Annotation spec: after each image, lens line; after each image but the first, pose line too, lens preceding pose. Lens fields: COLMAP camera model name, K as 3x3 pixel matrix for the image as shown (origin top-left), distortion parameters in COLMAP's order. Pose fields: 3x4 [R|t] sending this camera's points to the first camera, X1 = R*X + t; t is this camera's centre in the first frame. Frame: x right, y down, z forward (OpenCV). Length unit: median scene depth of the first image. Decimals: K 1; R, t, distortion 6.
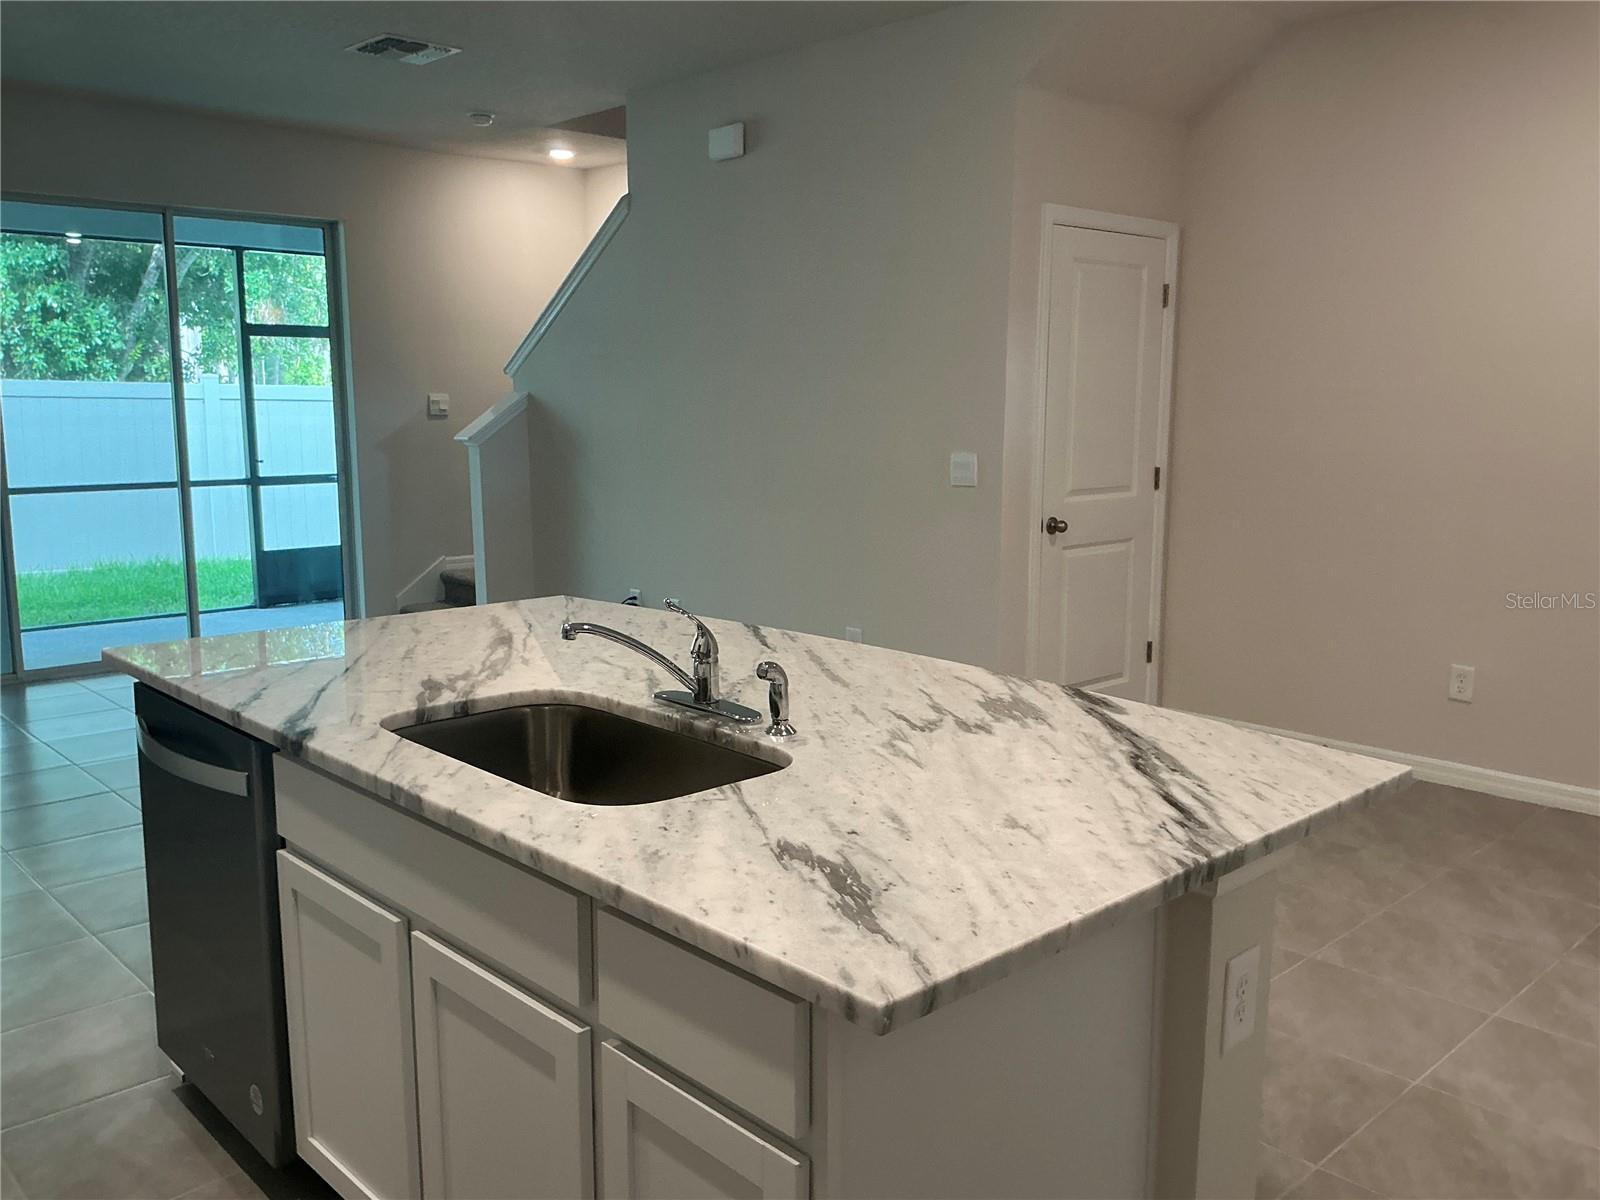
lens RADIAL K [[1314.2, 0, 800.0], [0, 1314.2, 600.0], [0, 0, 1]] dist [0.109638, -0.212855]
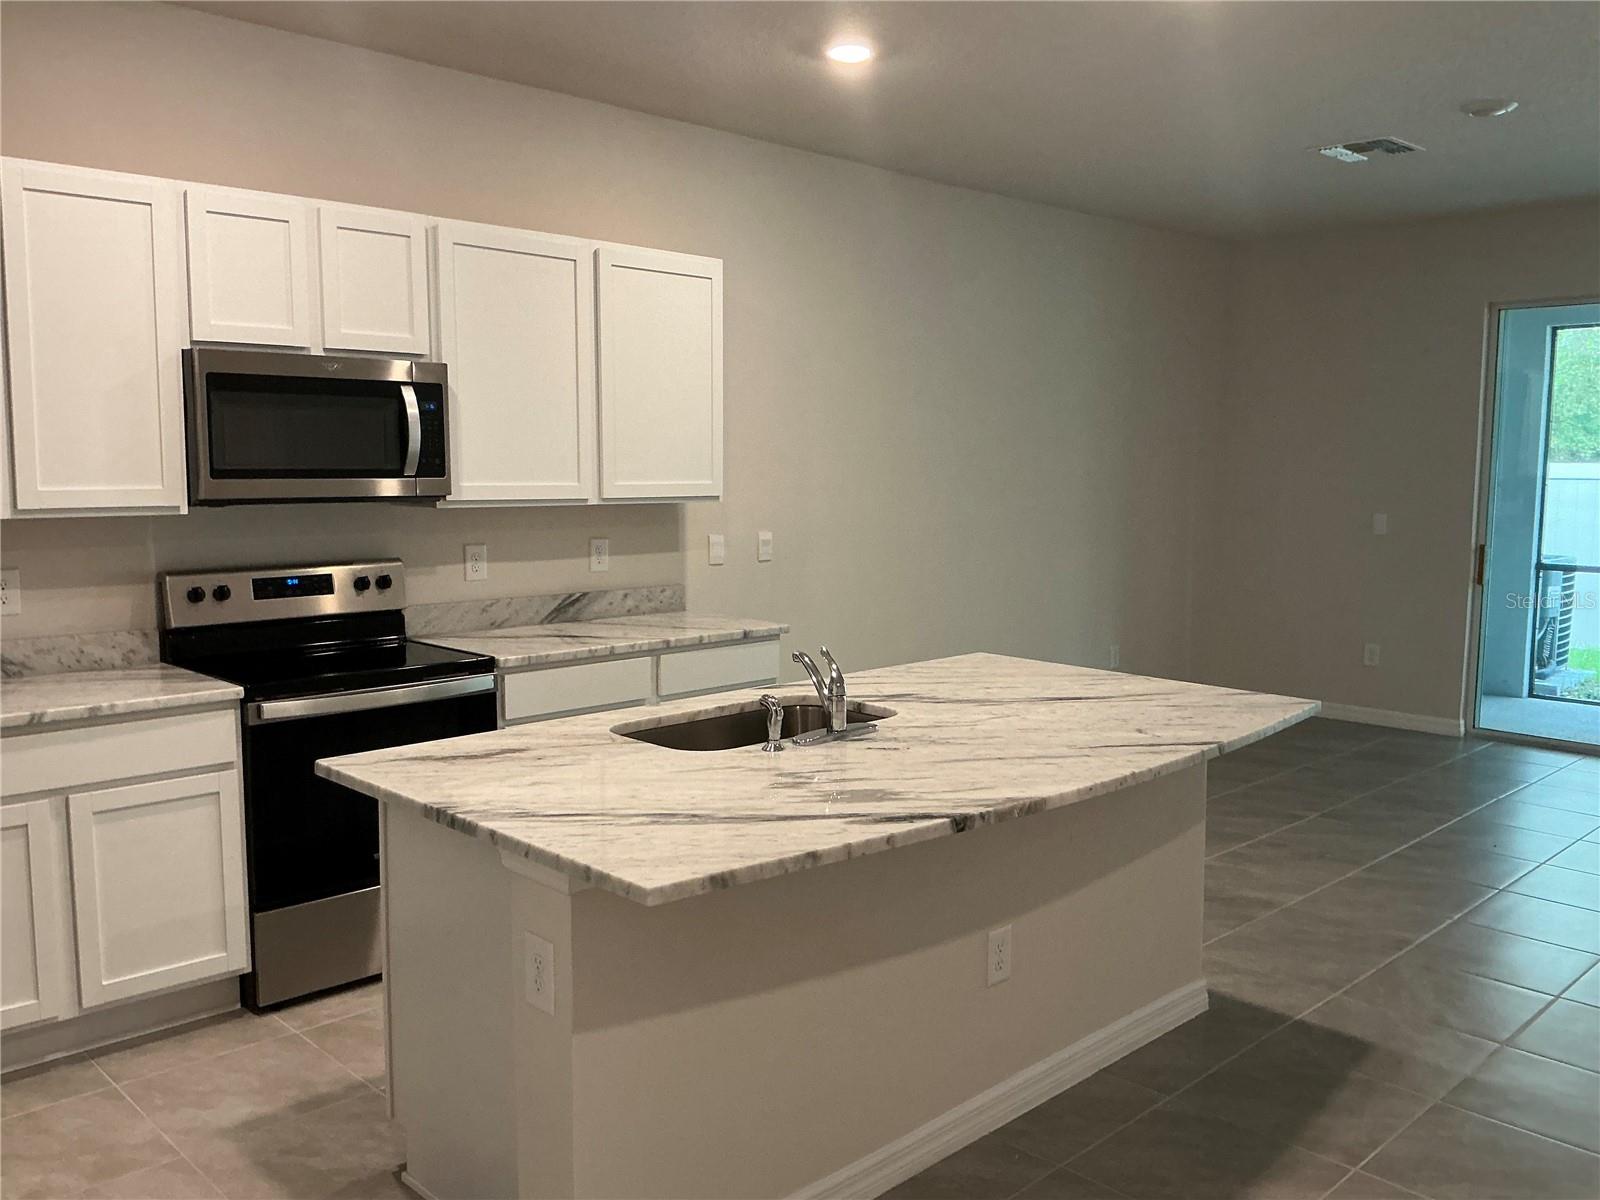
lens RADIAL K [[1314.2, 0, 800.0], [0, 1314.2, 600.0], [0, 0, 1]] dist [0.109638, -0.212855]
pose [[0.014133, 0.107768, -0.994076, 1.344286], [-0.160847, 0.981472, 0.104115, -0.200296], [0.986878, 0.158423, 0.031206, 0.975302]]
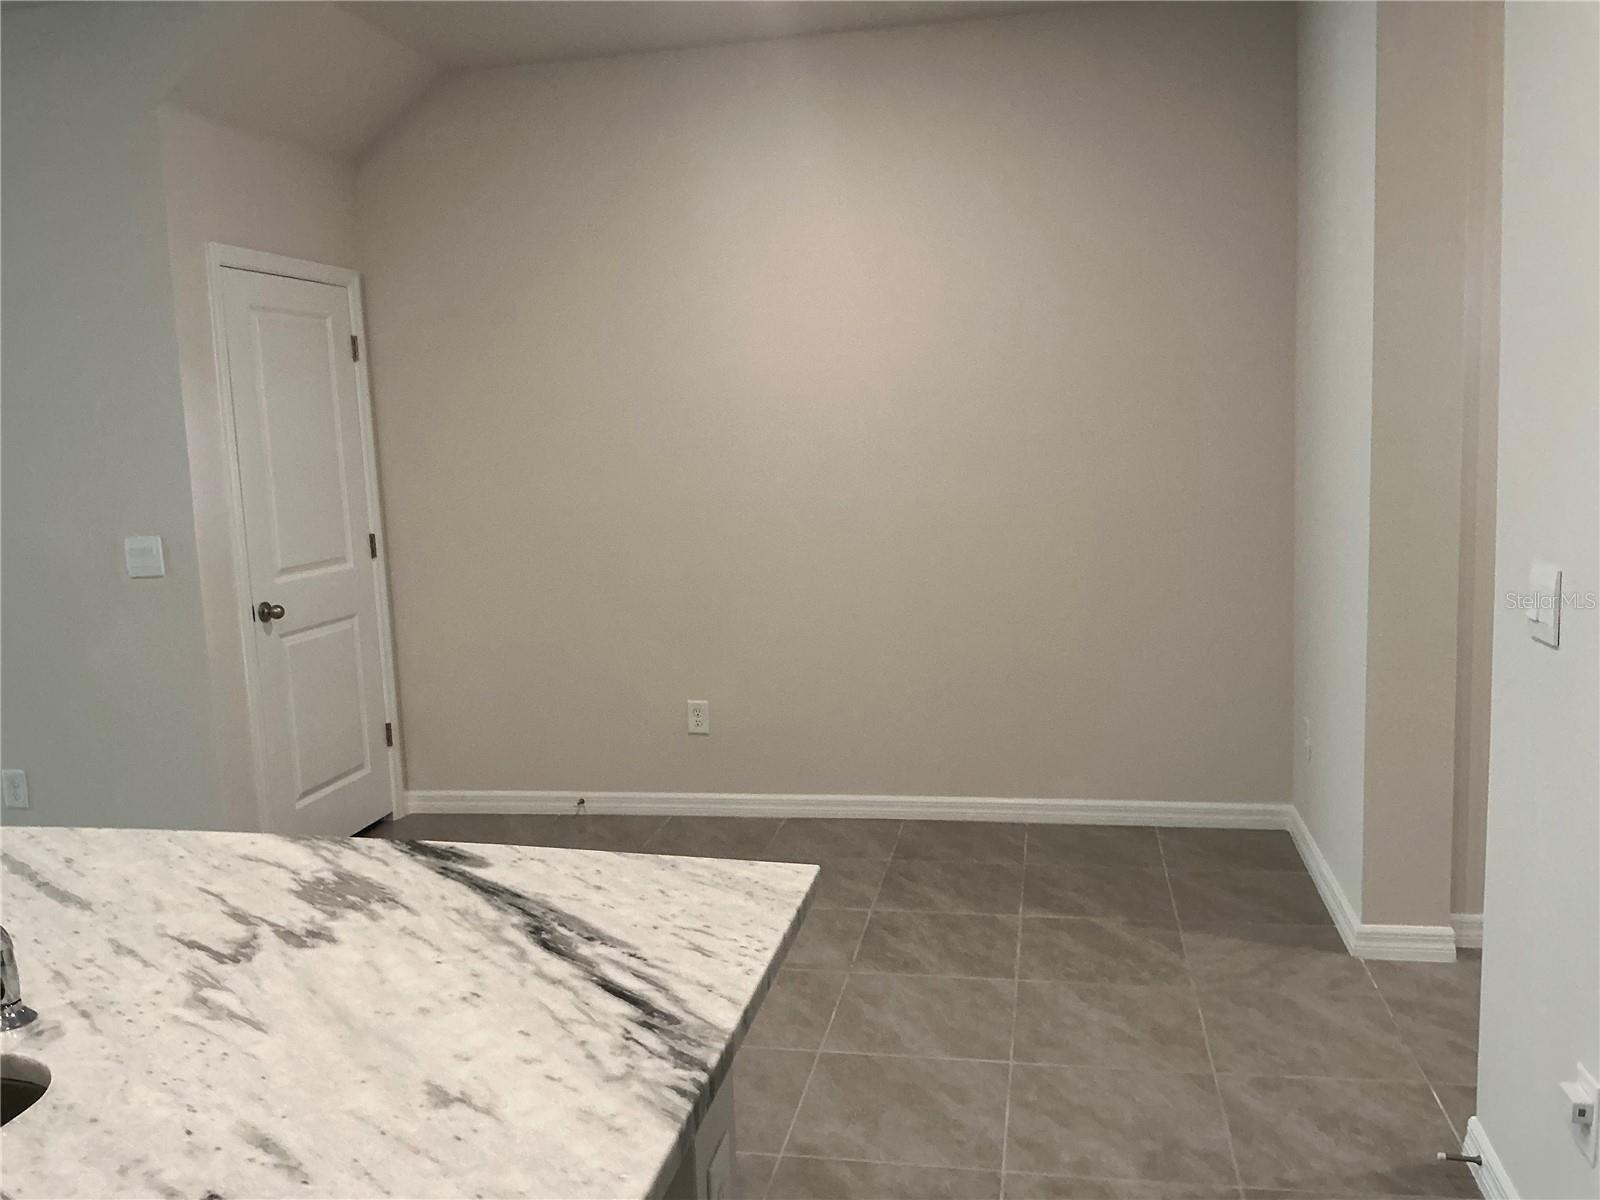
lens RADIAL K [[1314.2, 0, 800.0], [0, 1314.2, 600.0], [0, 0, 1]] dist [0.109638, -0.212855]
pose [[0.812702, -0.111208, 0.571968, -0.050666], [0.130669, 0.991401, 0.007092, -0.061453], [-0.567838, 0.068974, 0.820245, 0.226057]]
